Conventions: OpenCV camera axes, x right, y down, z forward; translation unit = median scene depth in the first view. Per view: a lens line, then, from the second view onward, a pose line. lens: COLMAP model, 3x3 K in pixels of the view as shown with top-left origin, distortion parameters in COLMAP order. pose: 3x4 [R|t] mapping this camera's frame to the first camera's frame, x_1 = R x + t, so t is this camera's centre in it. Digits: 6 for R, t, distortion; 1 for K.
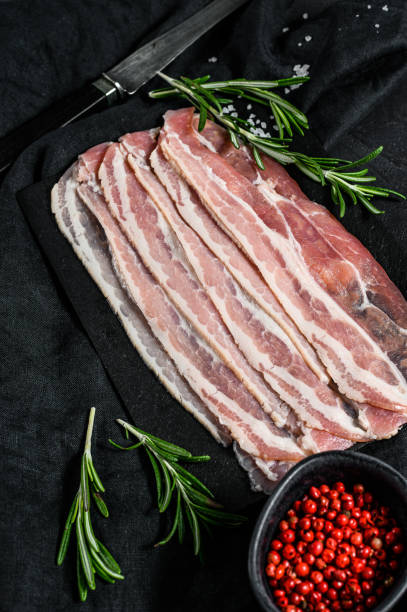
lens RADIAL K [[949.0, 0, 203.5], [0, 949.0, 306.0], [0, 0, 1]] dist [-0.031924, -0.004373]
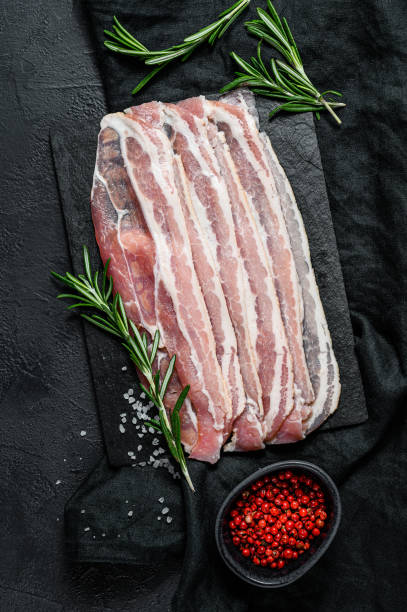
lens RADIAL K [[949.0, 0, 203.5], [0, 949.0, 306.0], [0, 0, 1]] dist [-0.031924, -0.004373]
pose [[-0.949761, -0.293719, 0.108090, -0.101287], [0.304480, -0.787198, 0.536294, -0.716226], [-0.072431, 0.542262, 0.837082, 0.001314]]
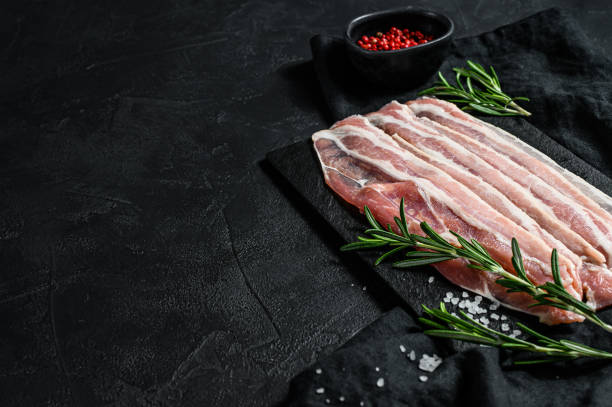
lens RADIAL K [[949.0, 0, 306.0], [0, 949.0, 203.5], [0, 0, 1]] dist [-0.031924, -0.004373]
pose [[-0.994814, 0.091414, 0.044590, 0.184475], [0.036567, -0.087628, 0.995482, -1.184602], [0.094909, 0.991950, 0.083831, 0.883020]]
